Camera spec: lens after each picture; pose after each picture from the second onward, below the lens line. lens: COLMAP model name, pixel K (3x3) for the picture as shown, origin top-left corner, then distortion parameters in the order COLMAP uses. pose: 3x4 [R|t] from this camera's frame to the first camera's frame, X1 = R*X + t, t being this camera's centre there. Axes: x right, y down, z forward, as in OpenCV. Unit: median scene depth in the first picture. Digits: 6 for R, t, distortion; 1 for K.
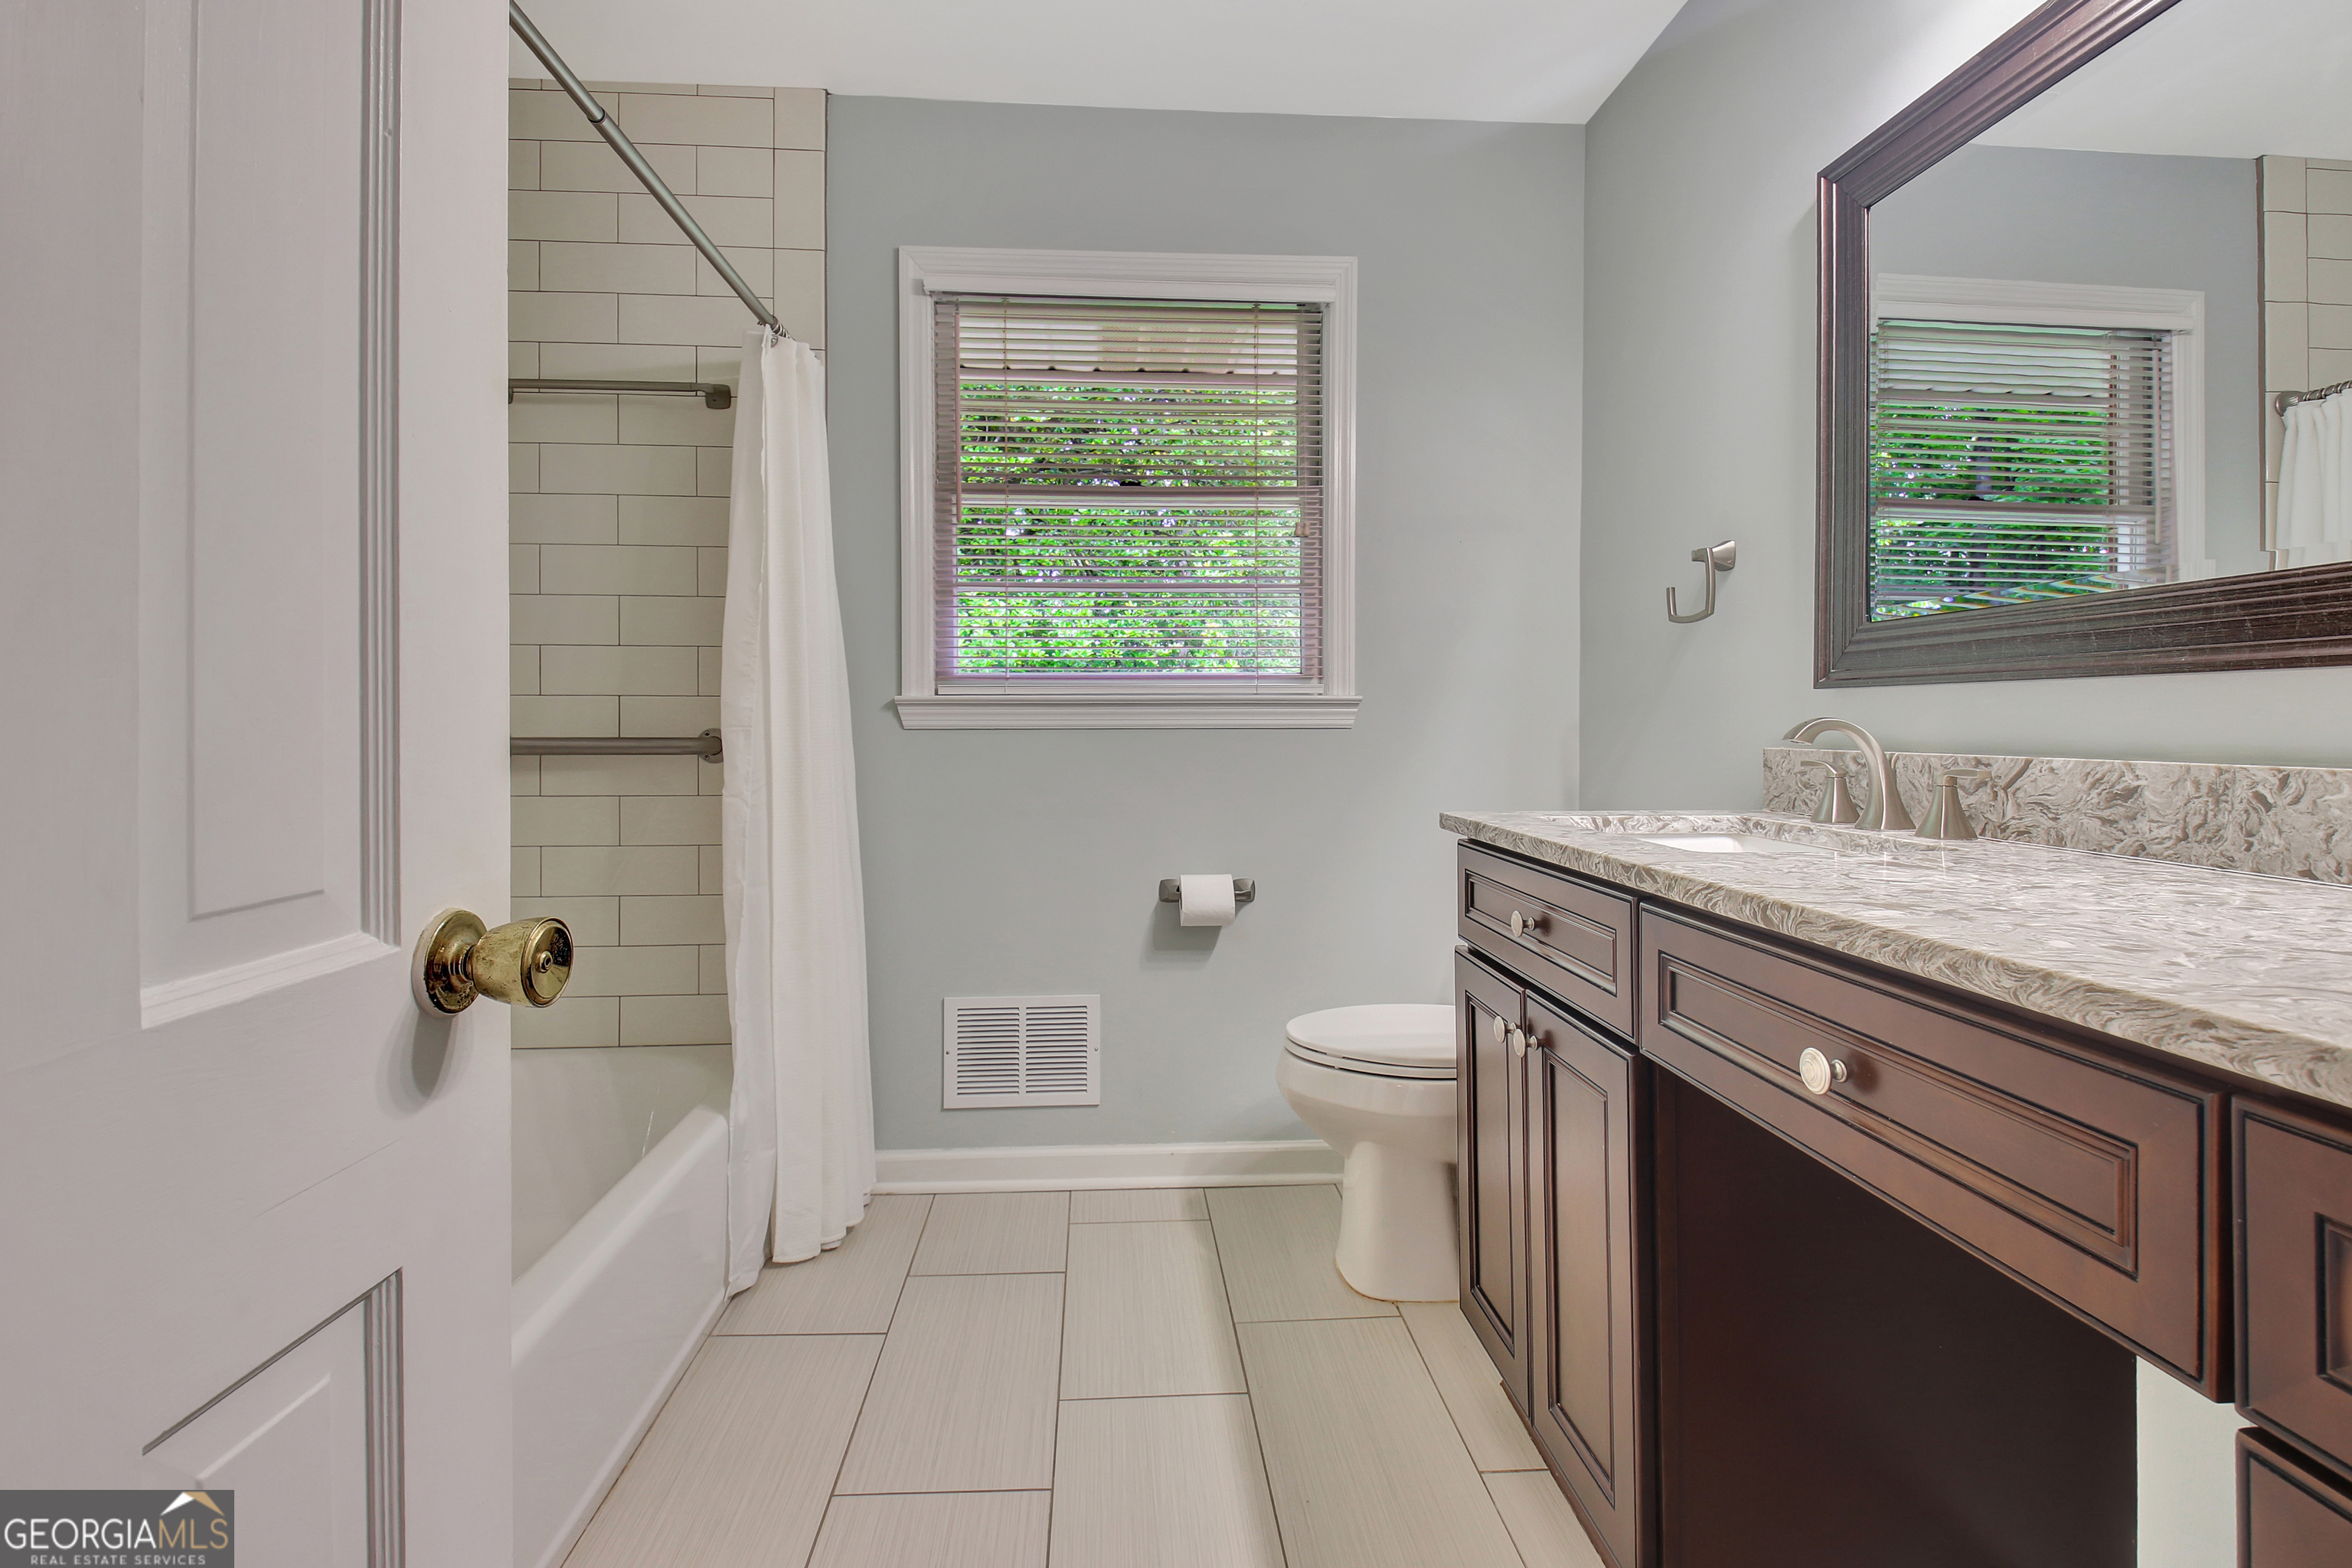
lens RADIAL K [[1066.4, 0, 1198.2], [0, 1066.4, 724.9], [0, 0, 1]] dist [0.017505, -0.017467]
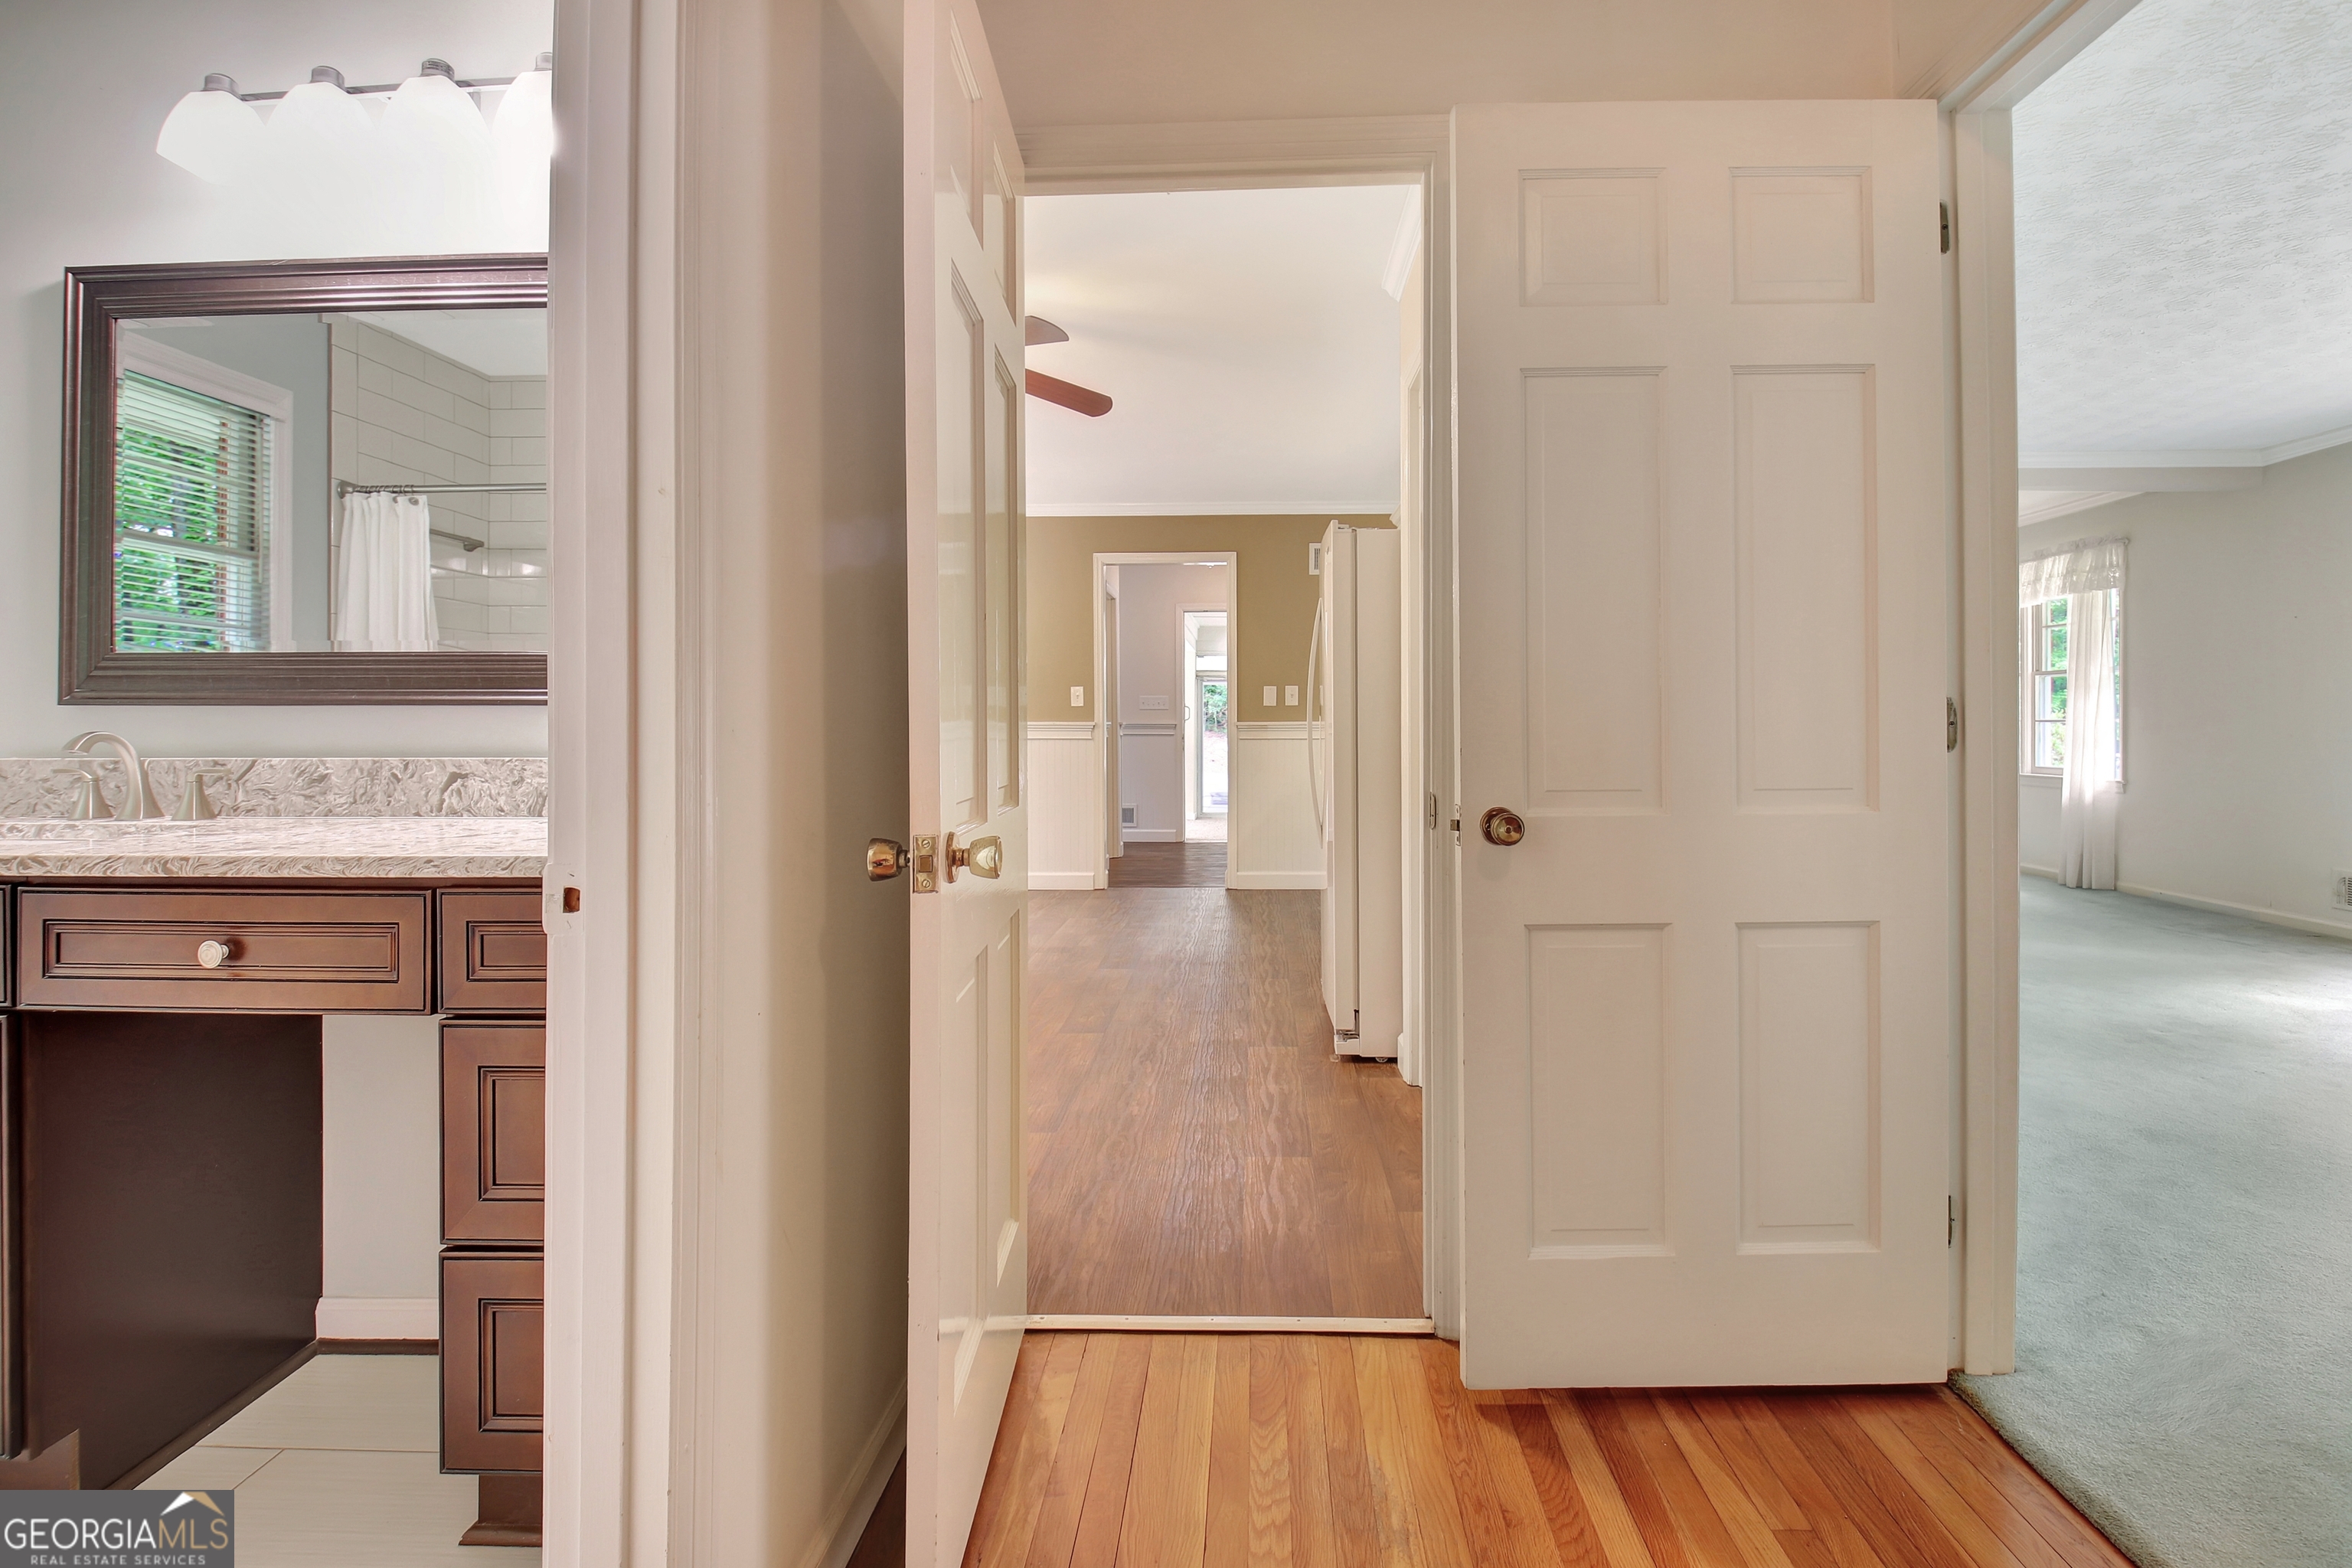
lens RADIAL K [[1291.7, 0, 1178.7], [0, 1291.7, 735.2], [0, 0, 1]] dist [0.001202, -0.043338]
pose [[0.150558, -0.019634, 0.988406, -0.738113], [0.005835, 0.999803, 0.018972, -0.026593], [-0.988584, 0.002911, 0.150643, -0.499952]]
